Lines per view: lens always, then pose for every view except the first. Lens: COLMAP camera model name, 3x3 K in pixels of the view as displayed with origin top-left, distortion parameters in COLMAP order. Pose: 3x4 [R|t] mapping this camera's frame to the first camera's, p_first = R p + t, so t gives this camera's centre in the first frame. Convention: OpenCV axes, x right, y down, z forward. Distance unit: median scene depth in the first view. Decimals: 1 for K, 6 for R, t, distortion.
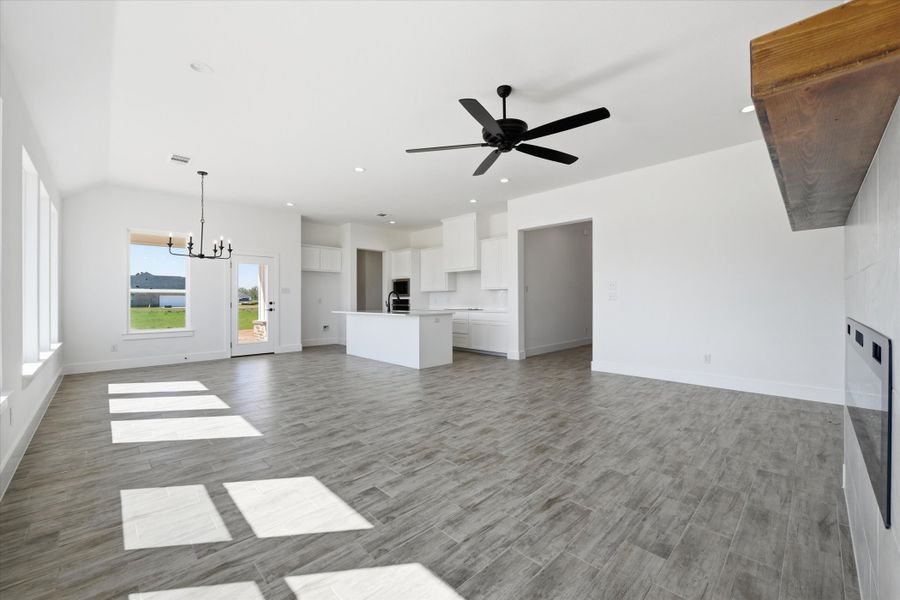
lens RADIAL K [[360.6, 0, 453.3], [0, 360.6, 298.4], [0, 0, 1]] dist [-0.006458, 0.000540]
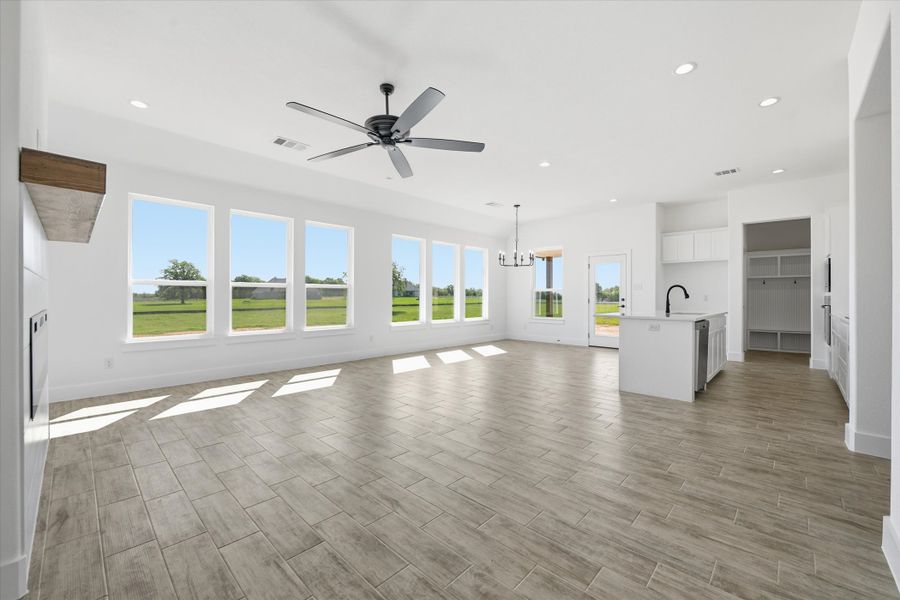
lens RADIAL K [[360.6, 0, 453.3], [0, 360.6, 298.4], [0, 0, 1]] dist [-0.006458, 0.000540]
pose [[0.032753, 0.006724, -0.999441, 1.159630], [-0.000542, 0.999977, 0.006710, -0.000430], [0.999463, 0.000322, 0.032756, 1.155436]]
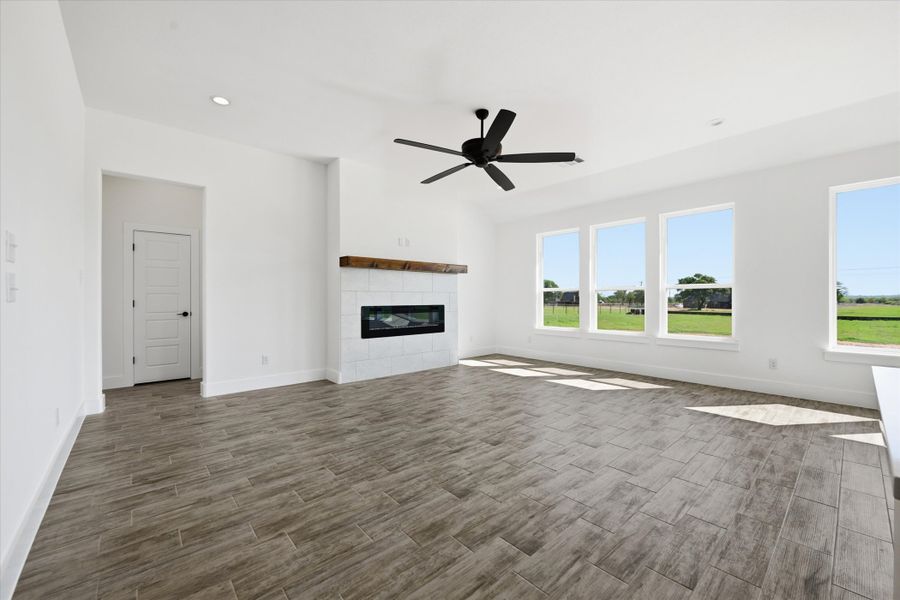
lens RADIAL K [[360.6, 0, 453.3], [0, 360.6, 298.4], [0, 0, 1]] dist [-0.006458, 0.000540]
pose [[-0.998665, 0.002083, 0.051610, 0.176943], [0.001914, 0.999993, -0.003321, 0.004222], [-0.051617, -0.003218, -0.998662, 2.130812]]
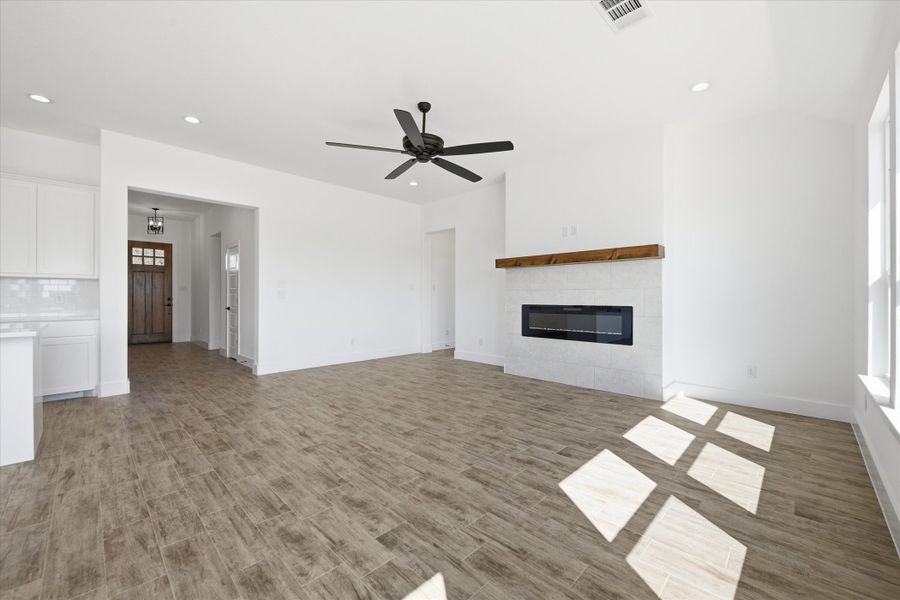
lens RADIAL K [[361.9, 0, 455.1], [0, 361.9, 297.7], [0, 0, 1]] dist [-0.008838, -0.000035]
pose [[-0.019543, 0.001746, 0.999807, -0.958954], [-0.003067, 0.999994, -0.001806, 0.006001], [-0.999804, -0.003102, -0.019538, 0.925165]]
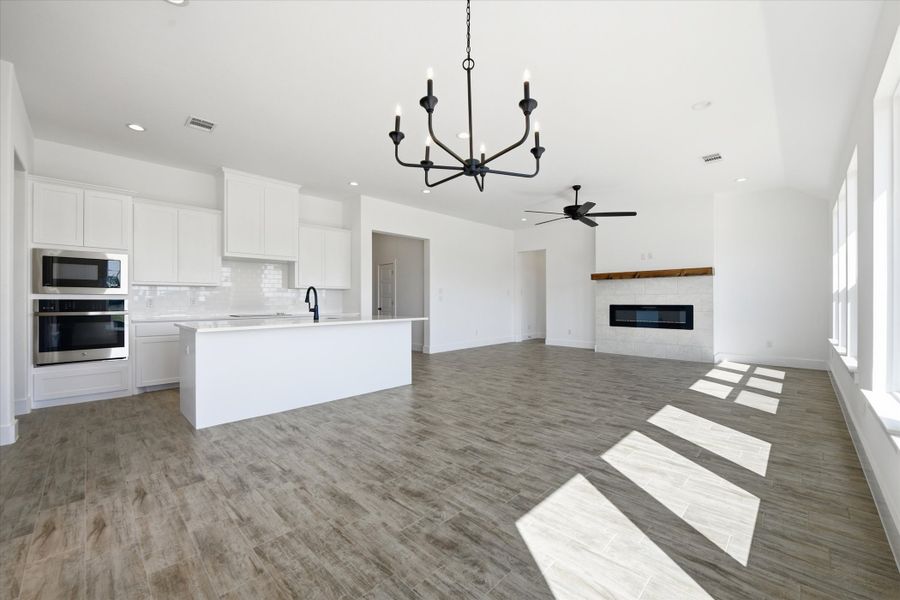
lens RADIAL K [[360.0, 0, 447.6], [0, 360.0, 298.3], [0, 0, 1]] dist [-0.020634, -0.000115]
pose [[-0.004531, 0.009600, 0.999944, -1.690937], [-0.000086, 0.999954, -0.009601, 0.012344], [-0.999990, -0.000130, -0.004530, 1.666042]]
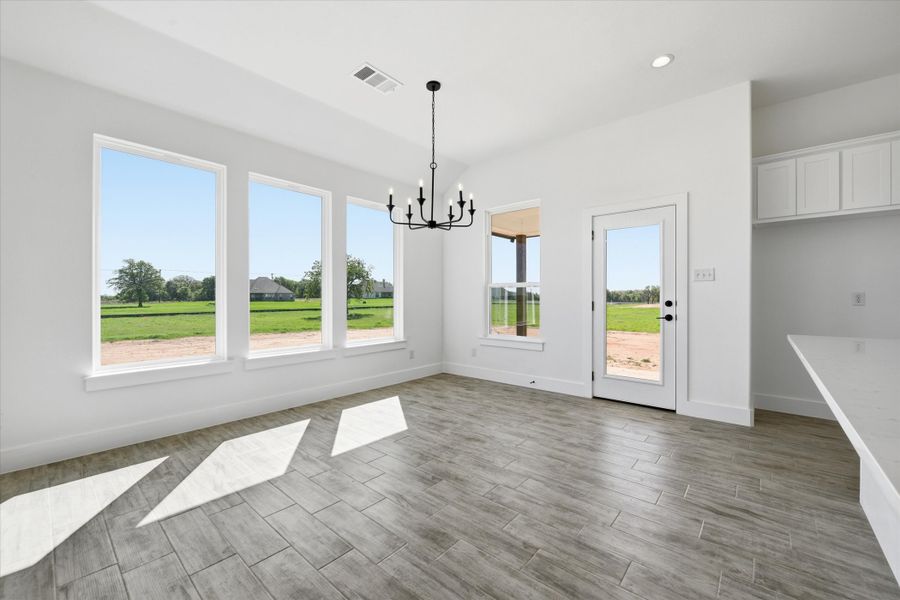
lens RADIAL K [[355.1, 0, 454.9], [0, 355.1, 298.1], [0, 0, 1]] dist [-0.024347, 0.000244]
pose [[0.091317, 0.003554, -0.995816, -0.175512], [0.003999, 0.999984, 0.003935, 0.006403], [0.995814, -0.004342, 0.091302, 1.600271]]
